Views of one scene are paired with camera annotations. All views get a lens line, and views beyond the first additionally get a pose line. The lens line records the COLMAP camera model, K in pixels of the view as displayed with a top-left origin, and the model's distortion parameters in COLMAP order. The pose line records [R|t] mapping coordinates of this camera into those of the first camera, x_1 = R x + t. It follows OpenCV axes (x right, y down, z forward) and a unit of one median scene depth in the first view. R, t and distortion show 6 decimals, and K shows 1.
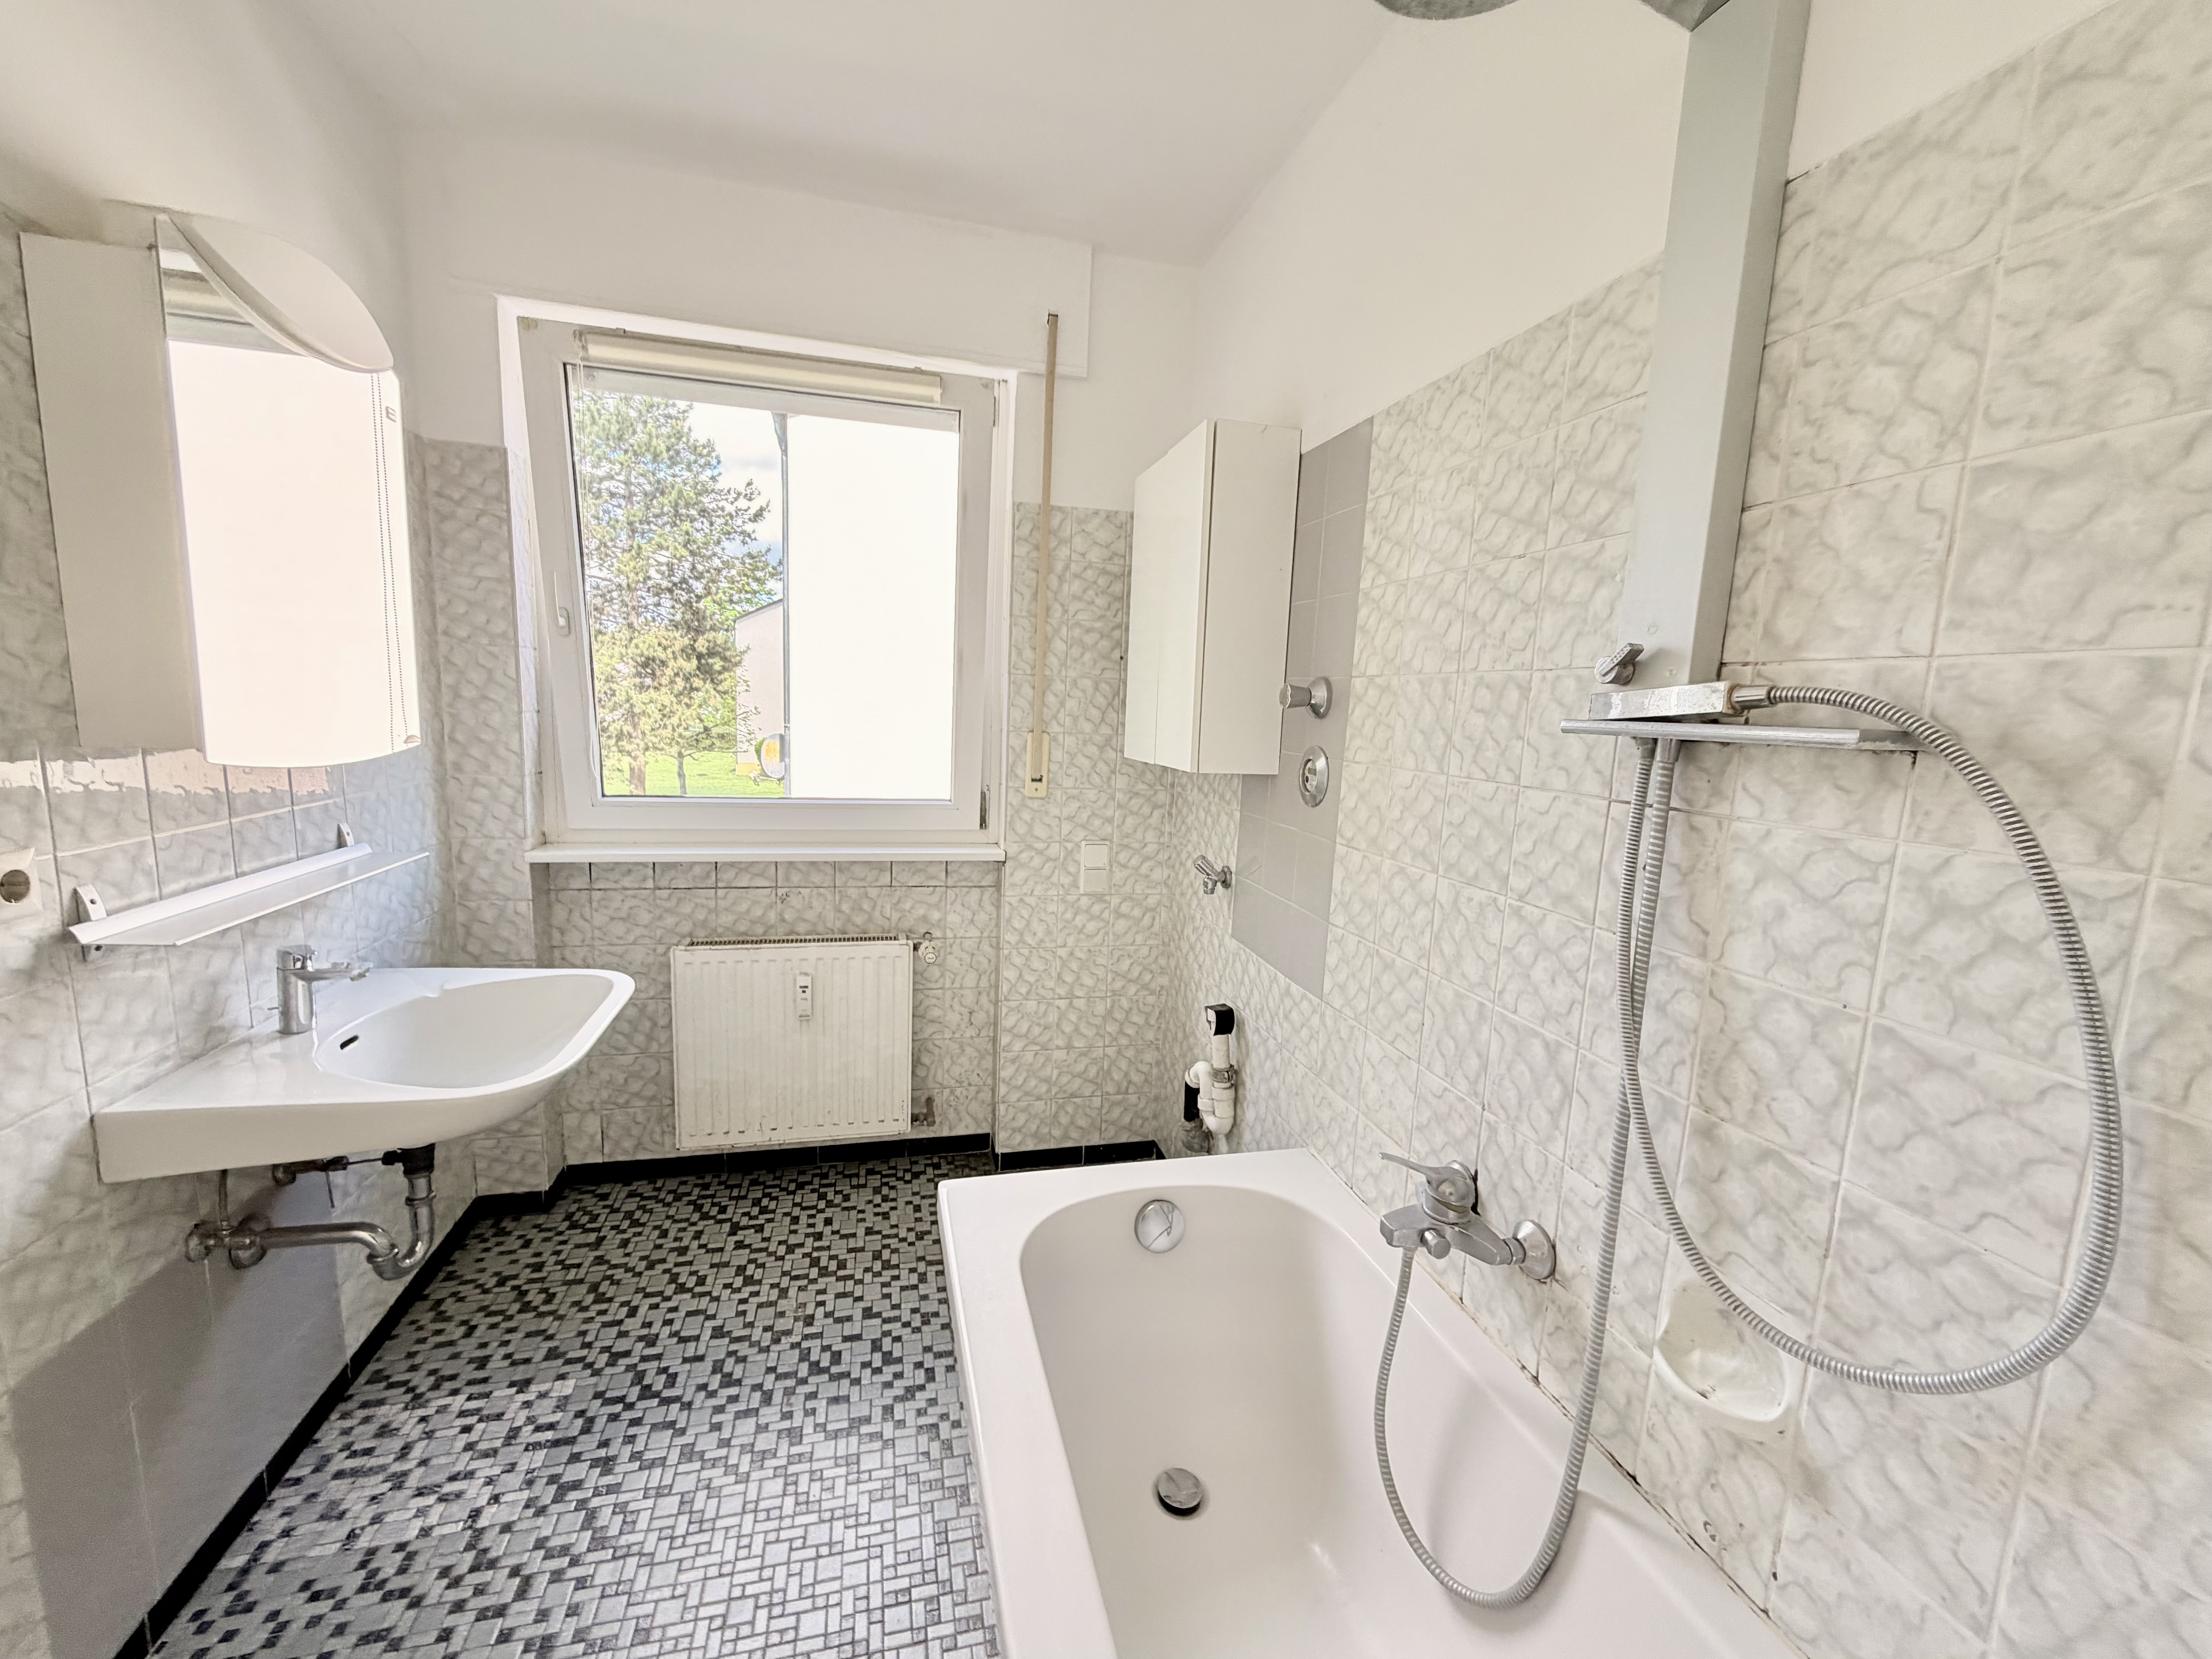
lens RADIAL K [[882.4, 0, 1094.7], [0, 882.4, 828.7], [0, 0, 1]] dist [-0.000488, 0.000626]
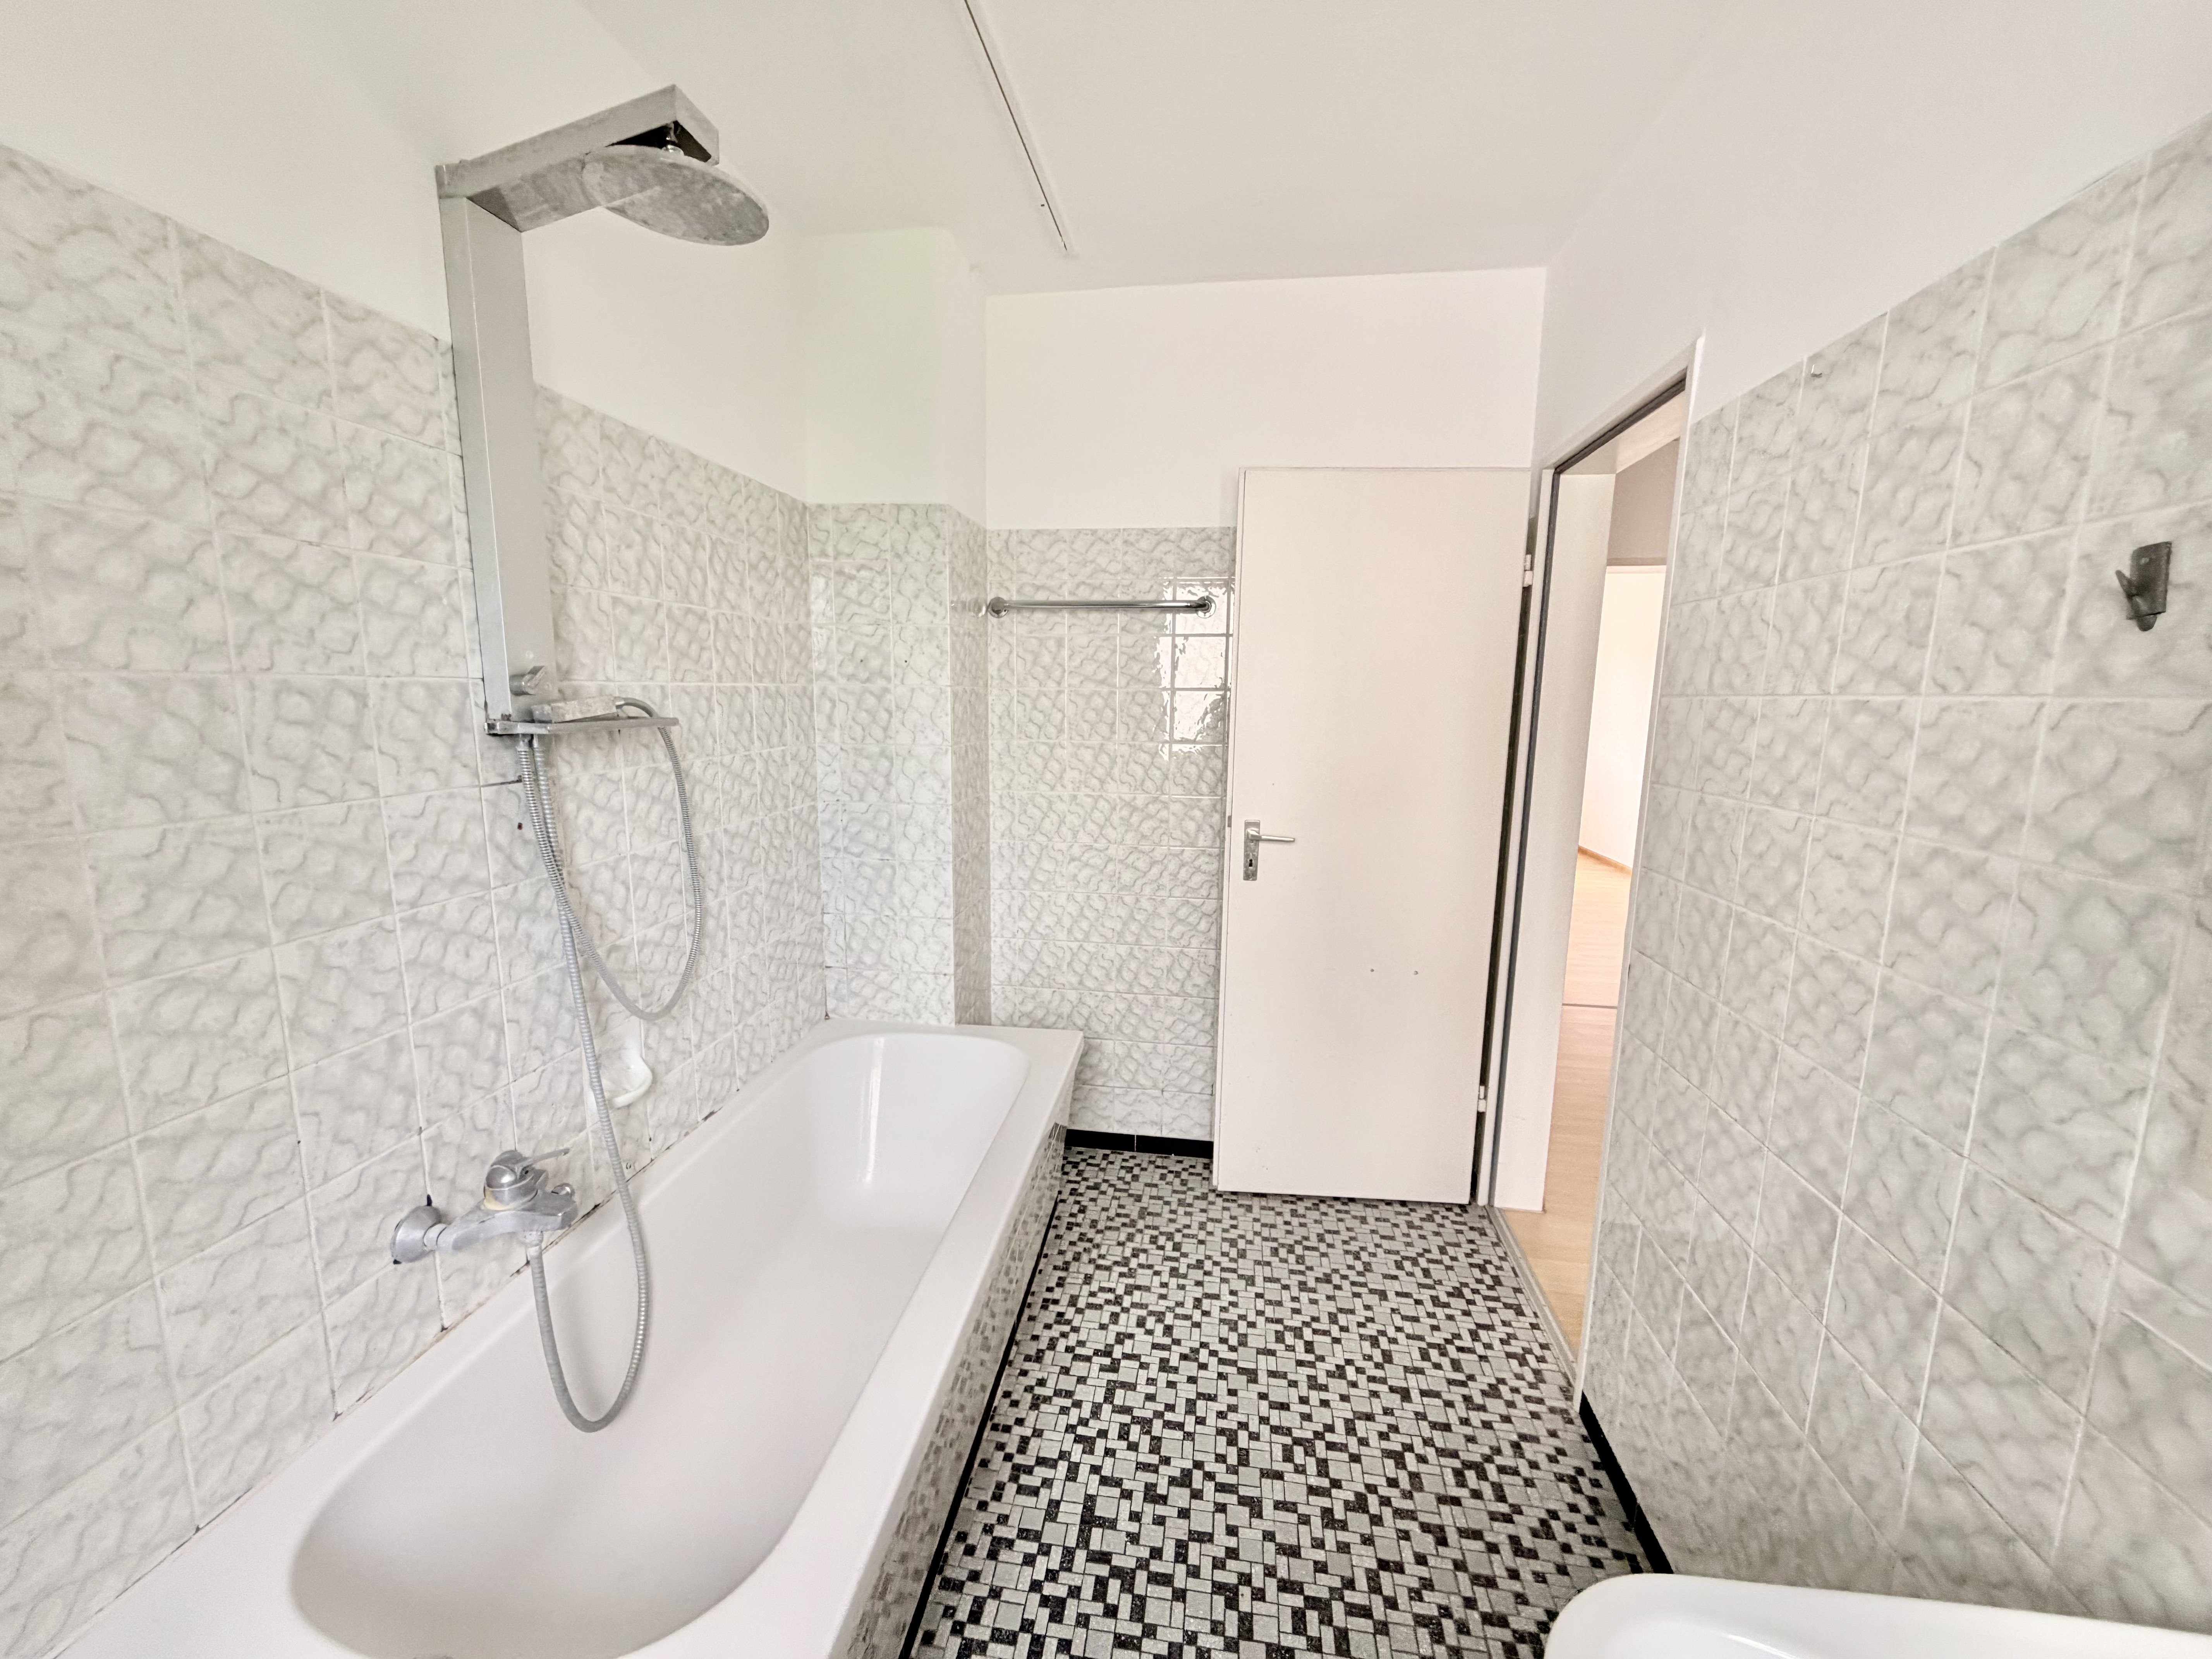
lens RADIAL K [[882.4, 0, 1107.5], [0, 882.4, 833.2], [0, 0, 1]] dist [-0.000488, 0.000626]
pose [[-0.928193, -0.111243, 0.355081, -0.597787], [0.000651, 0.953778, 0.300510, -0.301896], [-0.372098, 0.279163, -0.885218, 1.584788]]
